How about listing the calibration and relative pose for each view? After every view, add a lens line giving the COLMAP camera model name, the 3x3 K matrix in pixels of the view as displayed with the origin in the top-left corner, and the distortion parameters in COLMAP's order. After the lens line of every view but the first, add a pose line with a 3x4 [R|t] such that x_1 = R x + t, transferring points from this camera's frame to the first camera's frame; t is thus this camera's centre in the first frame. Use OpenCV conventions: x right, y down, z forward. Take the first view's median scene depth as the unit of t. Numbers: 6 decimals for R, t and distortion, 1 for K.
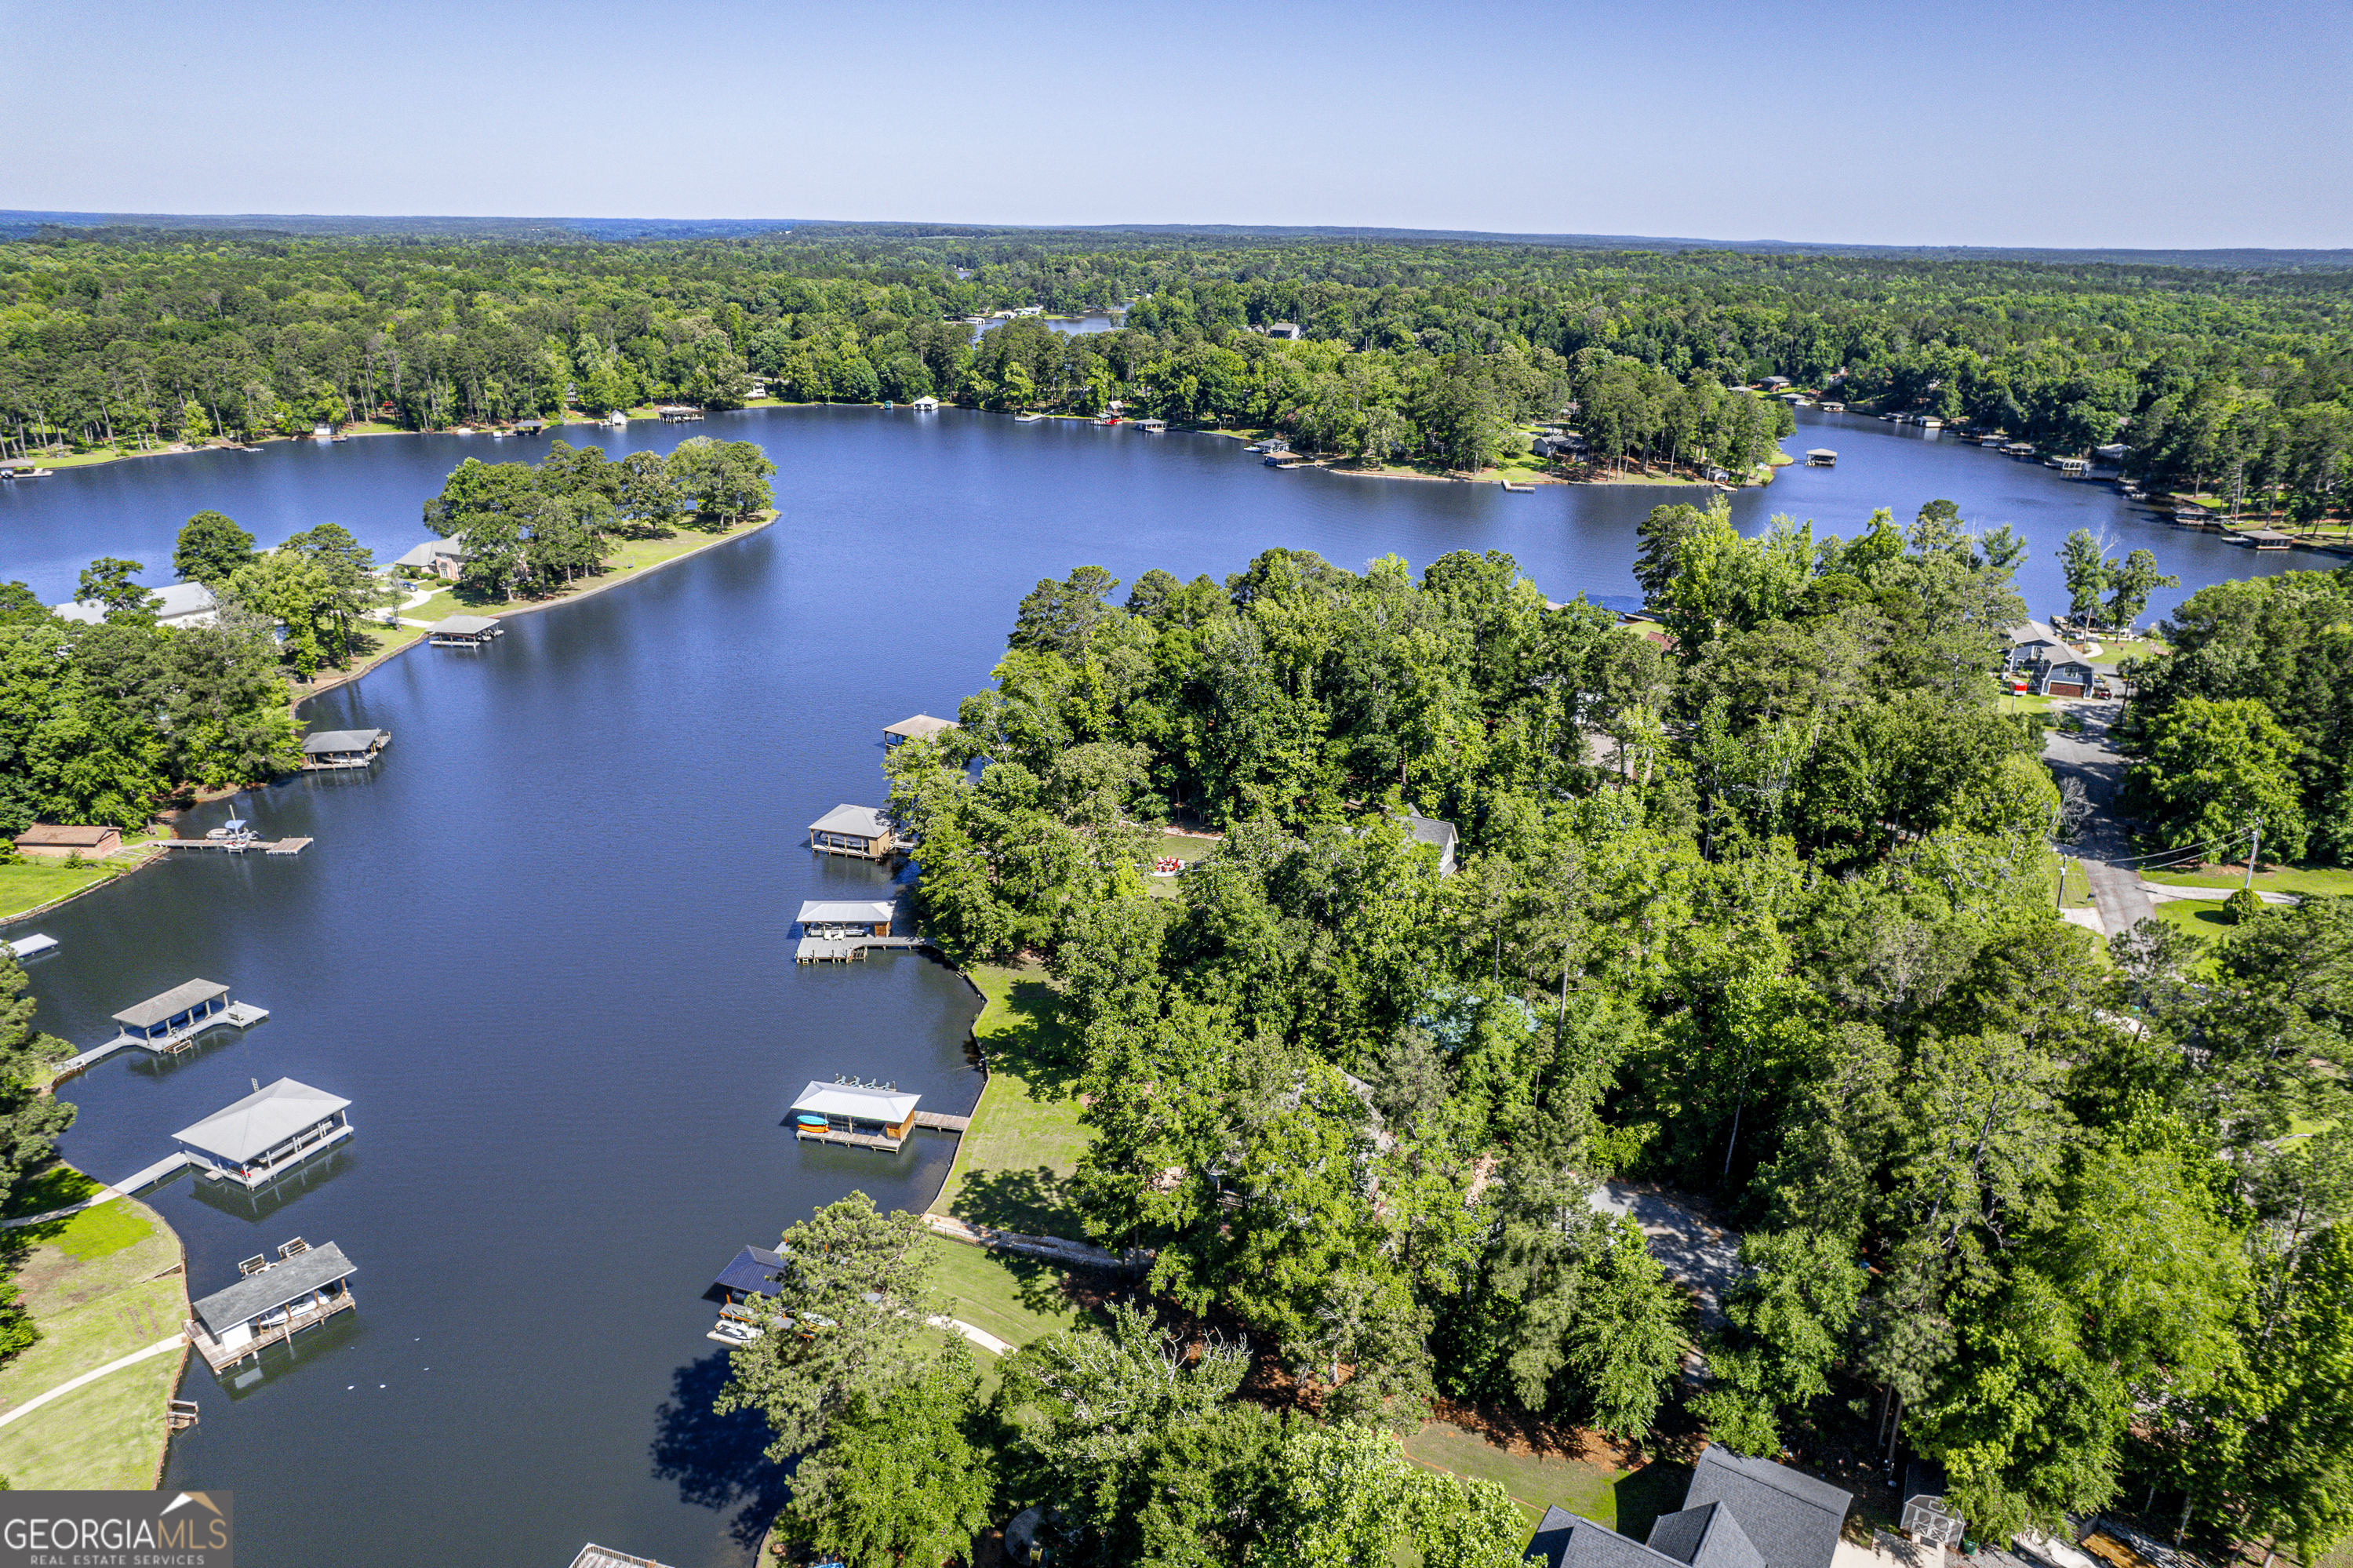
lens RADIAL K [[1513.5, 0, 1176.5], [0, 1513.5, 784.0], [0, 0, 1]] dist [-0.089822, 0.074437]
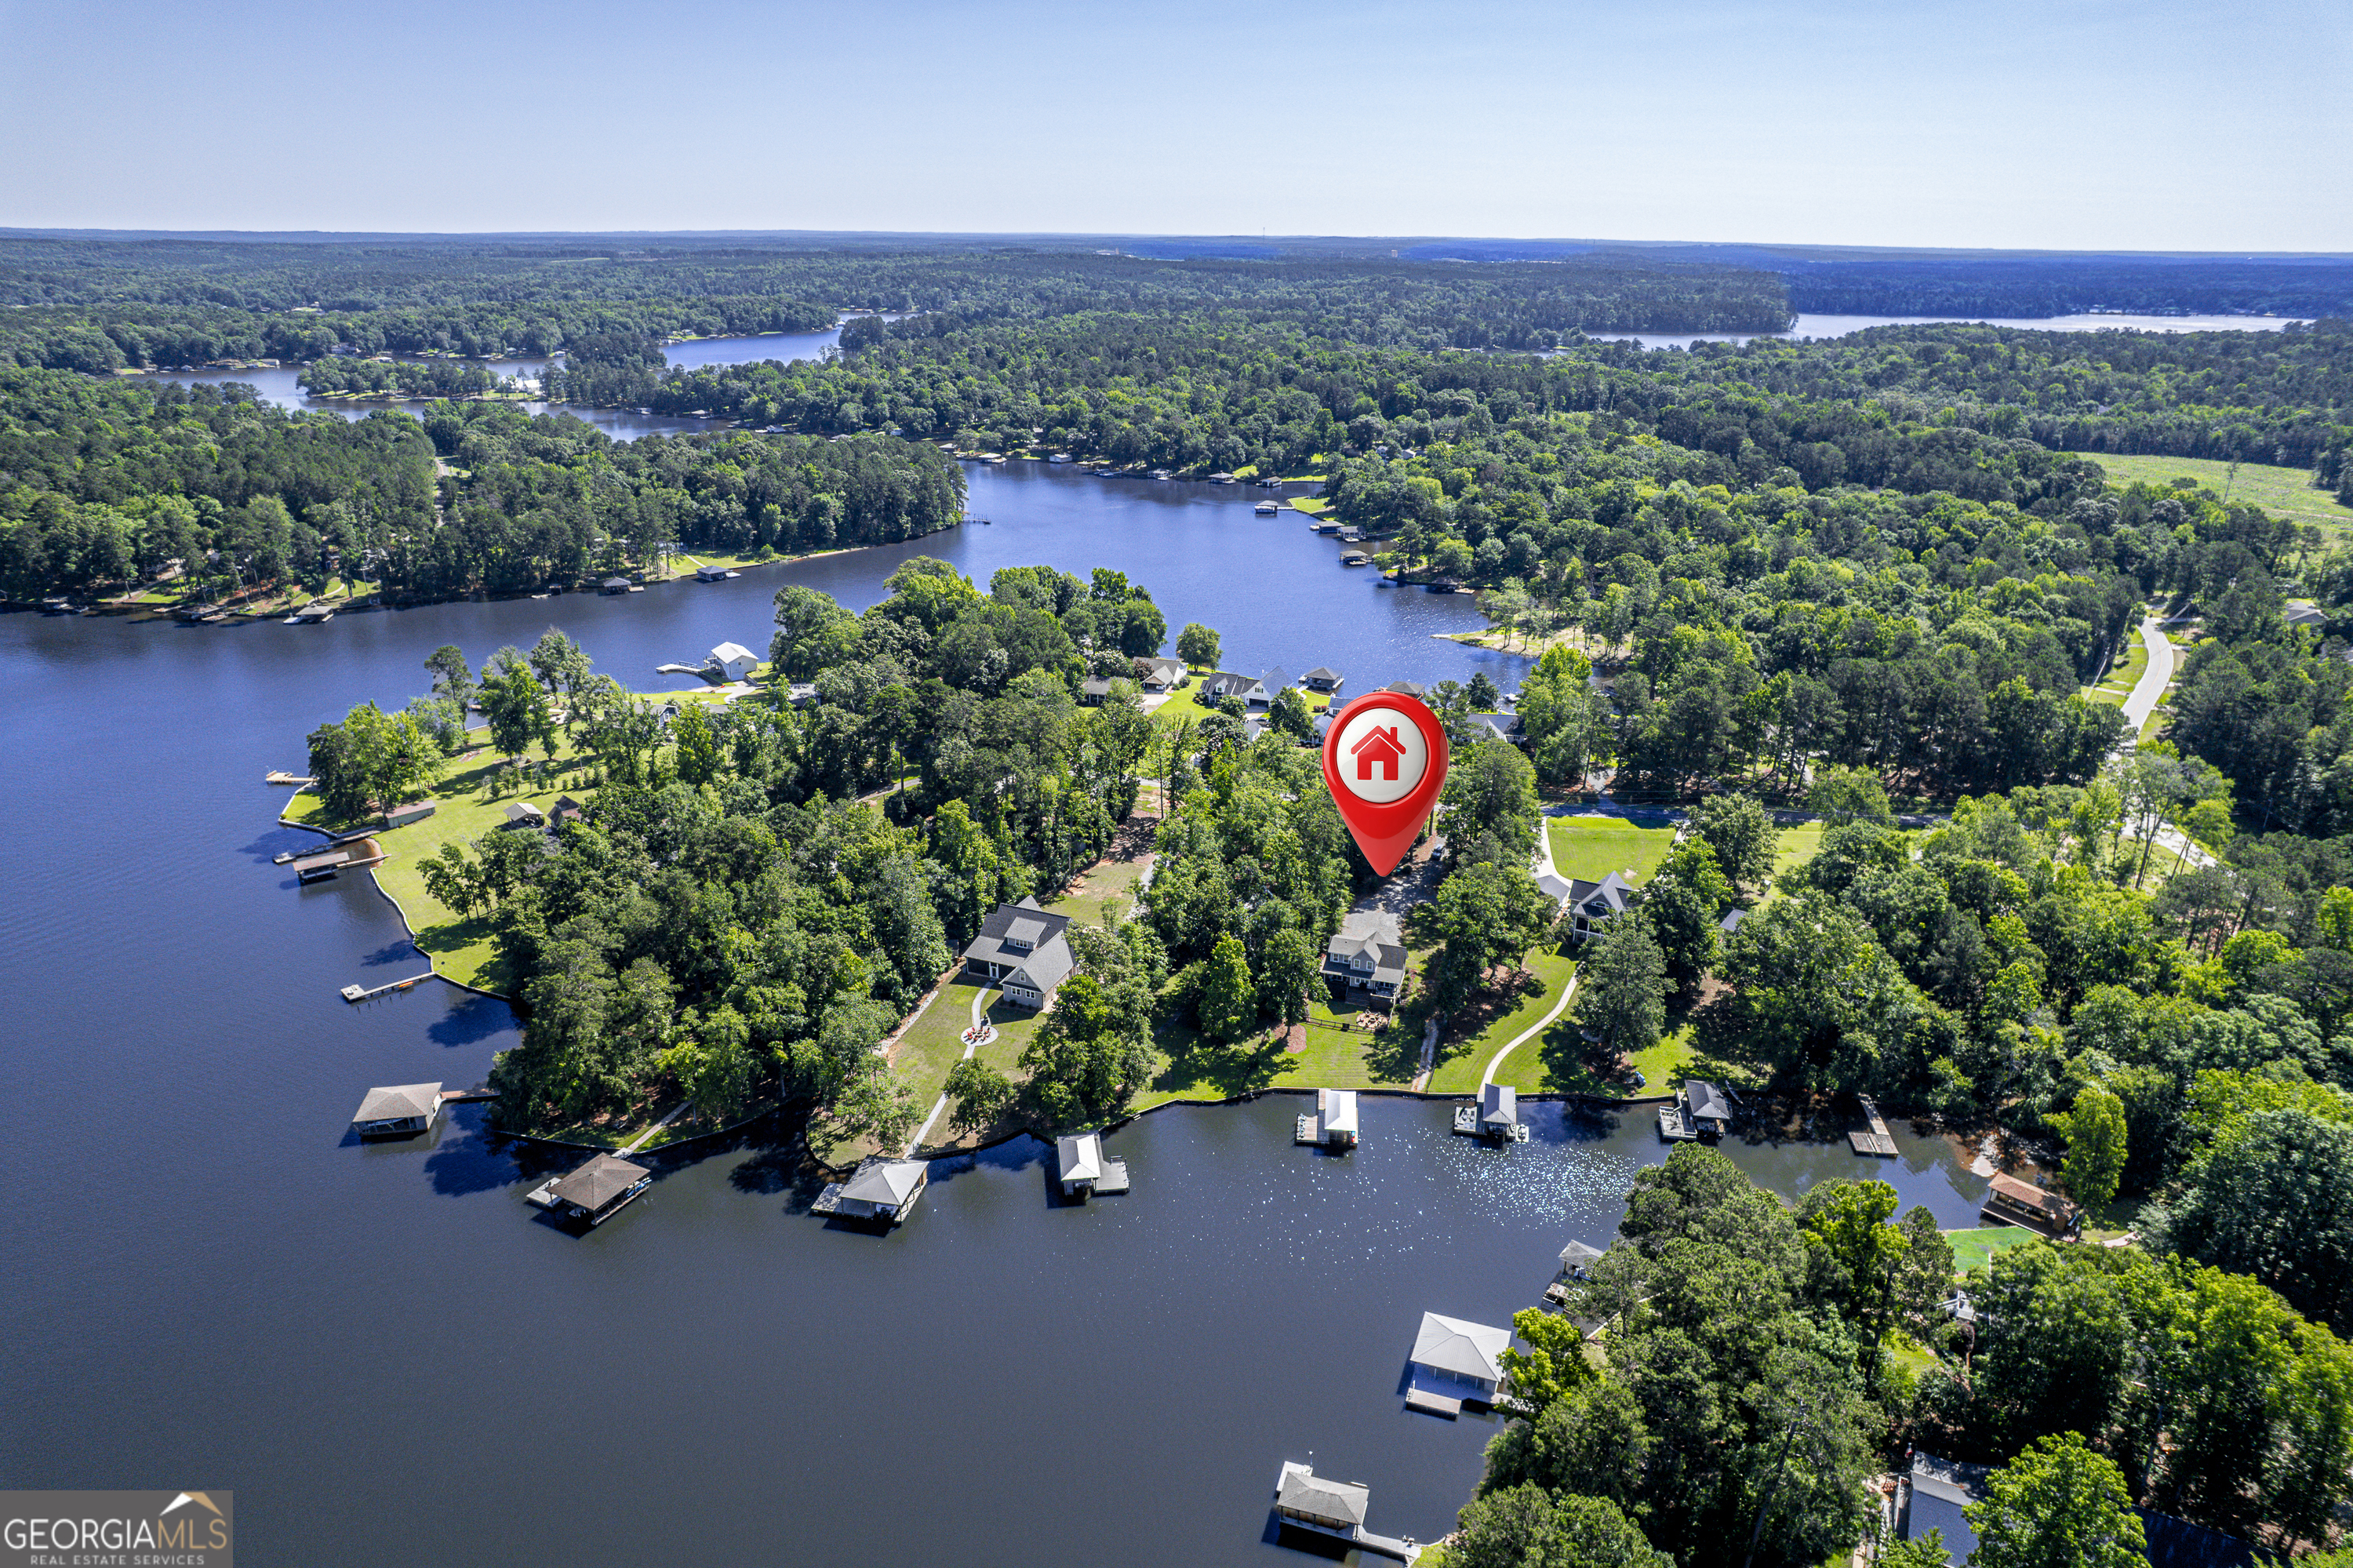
lens RADIAL K [[1513.5, 0, 1176.5], [0, 1513.5, 784.0], [0, 0, 1]] dist [-0.089822, 0.074437]
pose [[-0.098714, -0.357292, 0.928761, -0.443365], [0.333635, 0.867417, 0.369154, -0.212992], [-0.937520, 0.346308, 0.033579, 0.269855]]
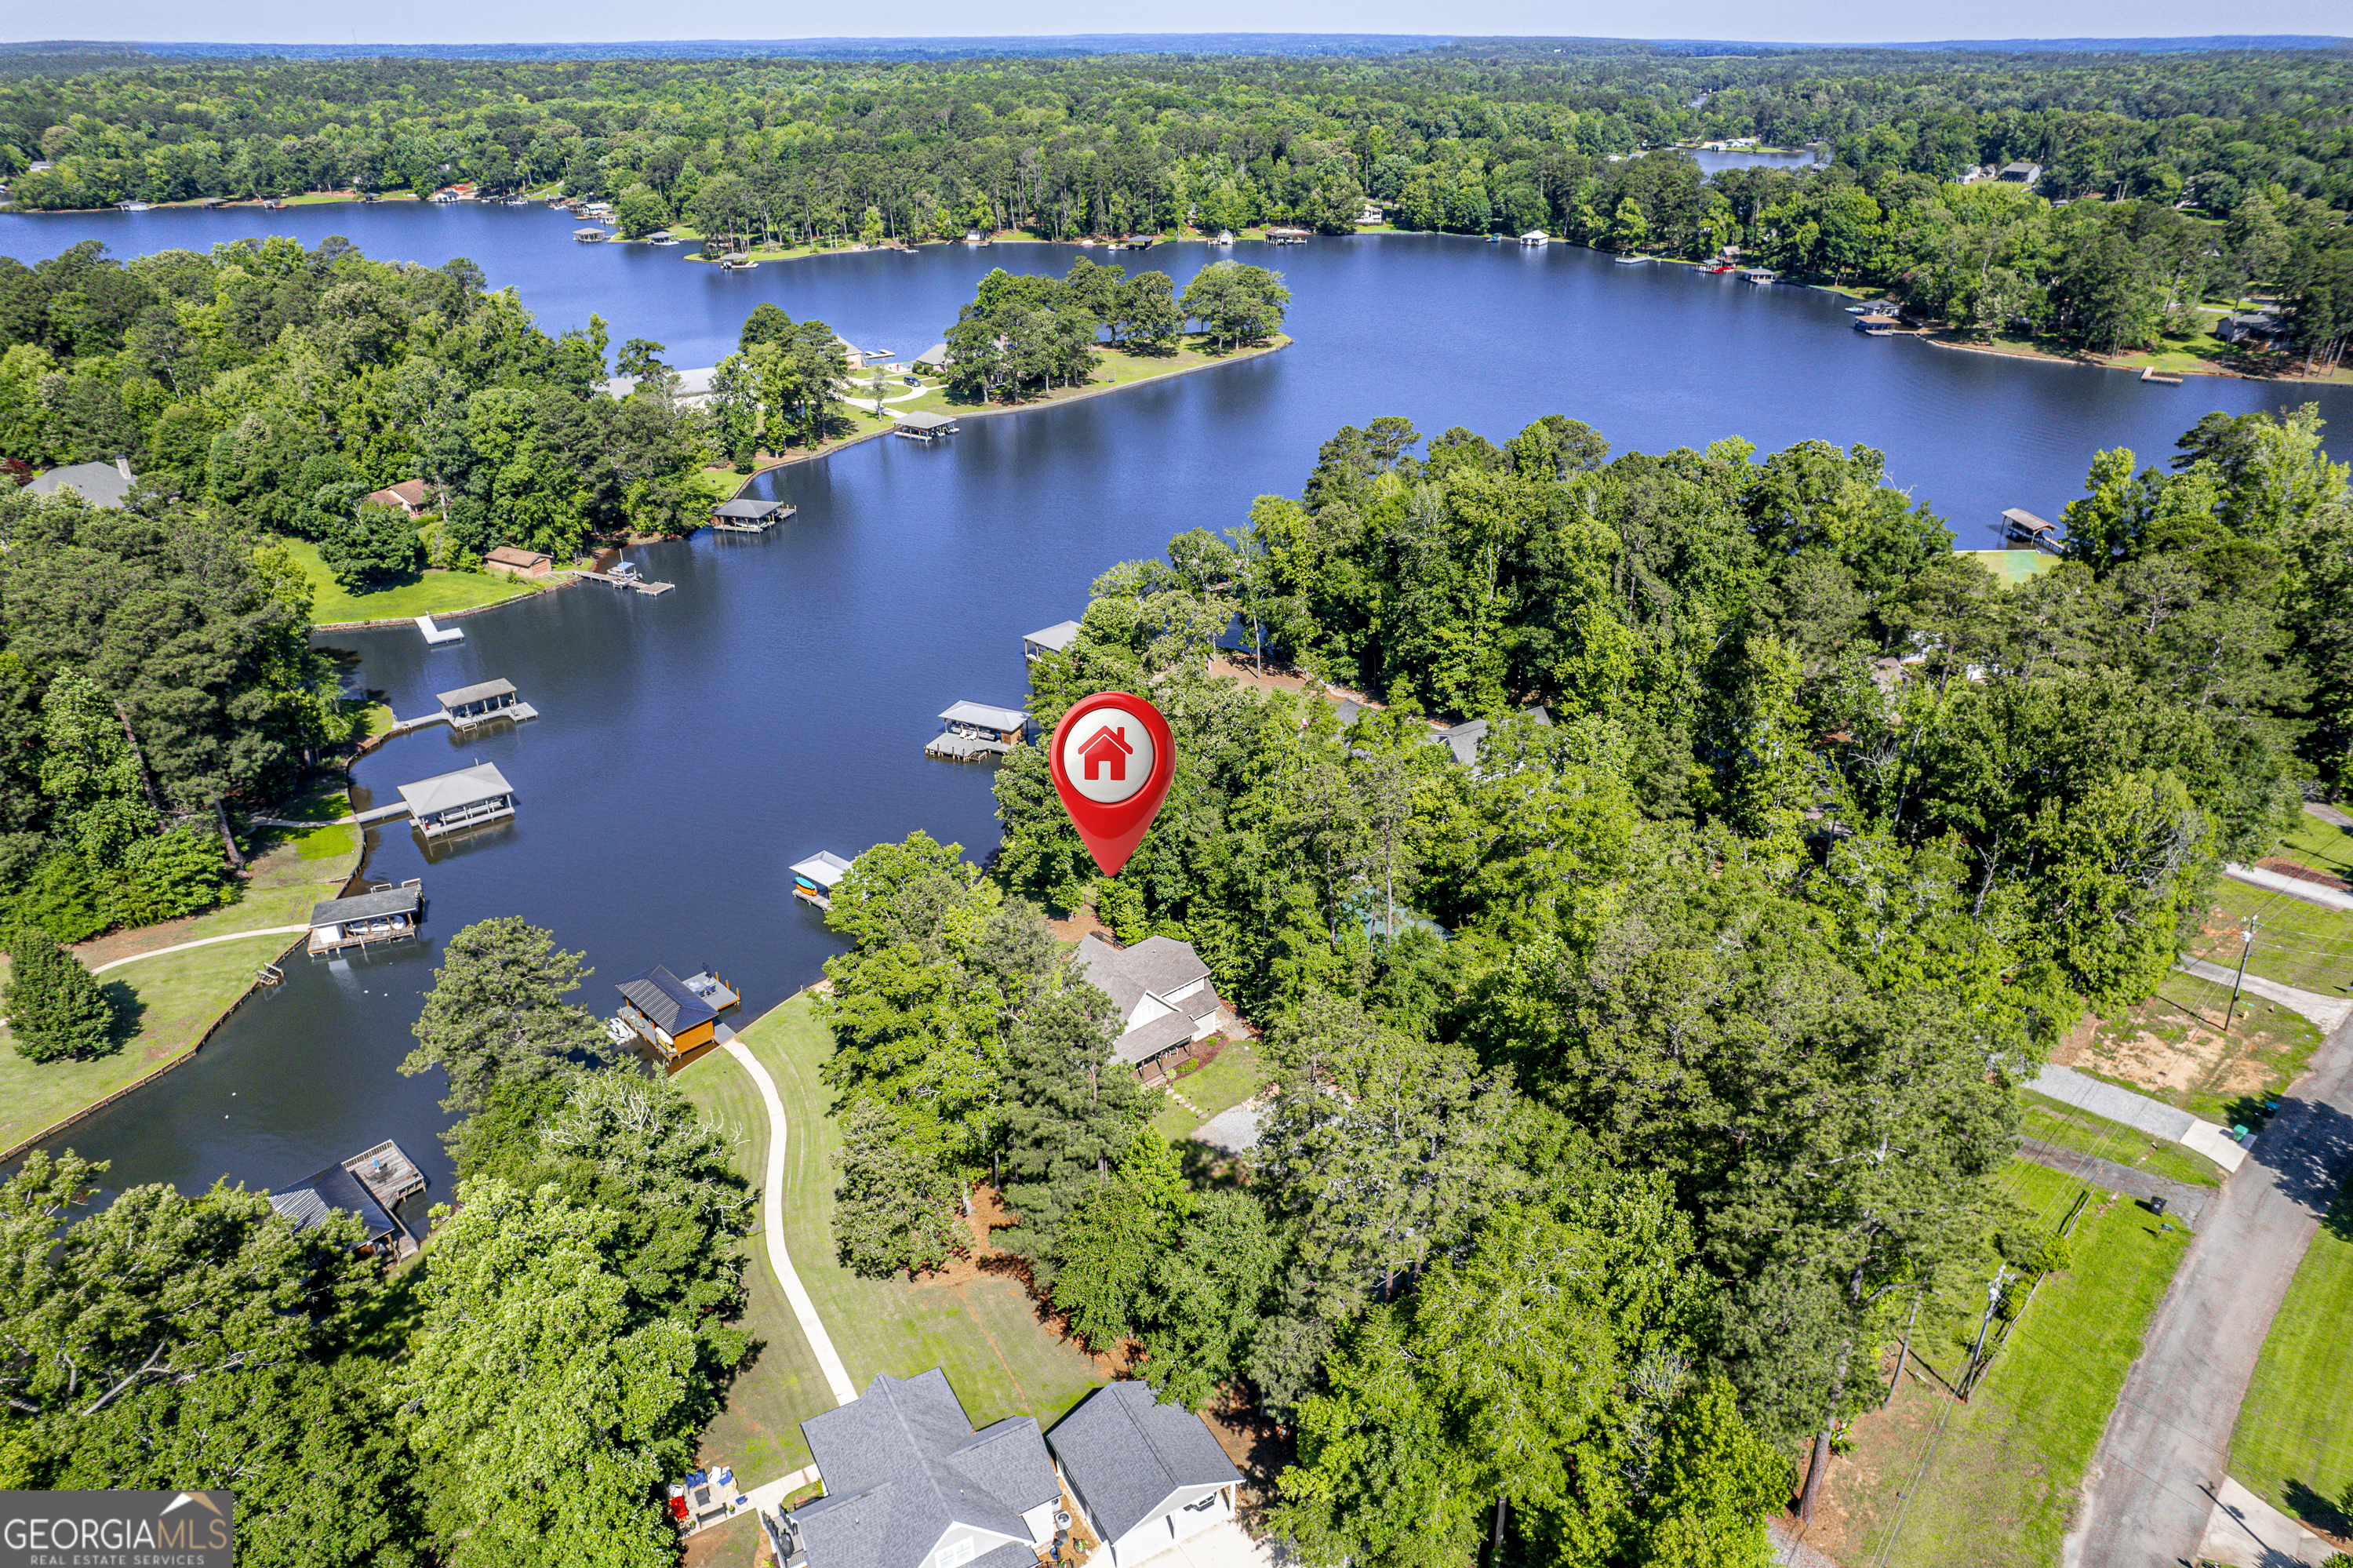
lens RADIAL K [[1513.5, 0, 1176.5], [0, 1513.5, 784.0], [0, 0, 1]] dist [-0.089822, 0.074437]
pose [[0.884661, 0.191914, -0.424904, 0.130413], [-0.146015, 0.979550, 0.138423, -0.013085], [0.442780, -0.060415, 0.894592, 0.031140]]
